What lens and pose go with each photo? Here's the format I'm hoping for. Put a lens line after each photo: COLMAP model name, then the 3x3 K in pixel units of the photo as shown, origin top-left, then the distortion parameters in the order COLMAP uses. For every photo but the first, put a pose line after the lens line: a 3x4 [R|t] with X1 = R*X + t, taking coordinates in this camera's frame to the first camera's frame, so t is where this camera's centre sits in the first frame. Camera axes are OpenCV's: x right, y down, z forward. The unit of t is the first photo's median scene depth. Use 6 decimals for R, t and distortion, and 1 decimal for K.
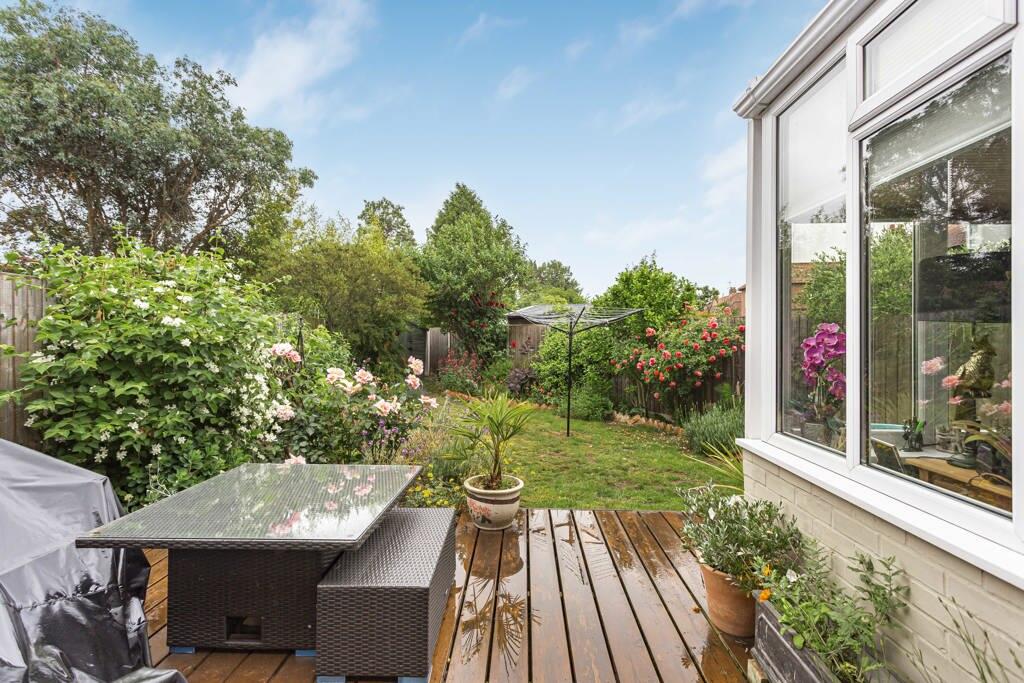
lens RADIAL K [[493.7, 0, 502.8], [0, 493.7, 333.1], [0, 0, 1]] dist [-0.000204, 0.002416]
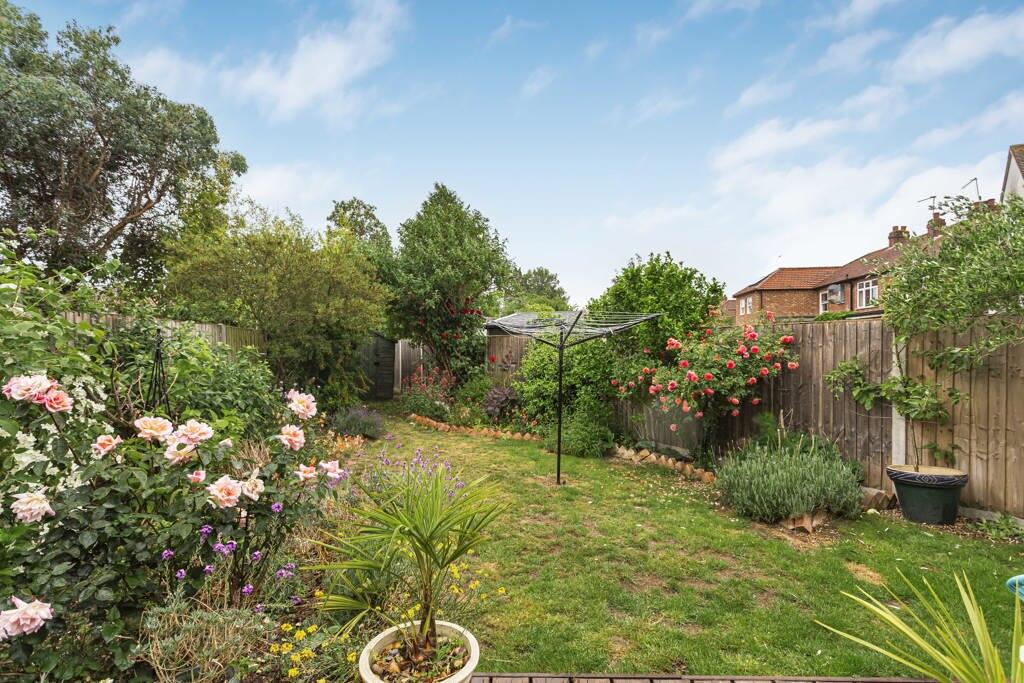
lens RADIAL K [[493.7, 0, 514.8], [0, 493.7, 345.8], [0, 0, 1]] dist [-0.000204, 0.002416]
pose [[0.998666, -0.006970, 0.051165, 0.021807], [0.006661, 0.999959, 0.006215, -0.005435], [-0.051206, -0.005866, 0.998671, 0.193073]]
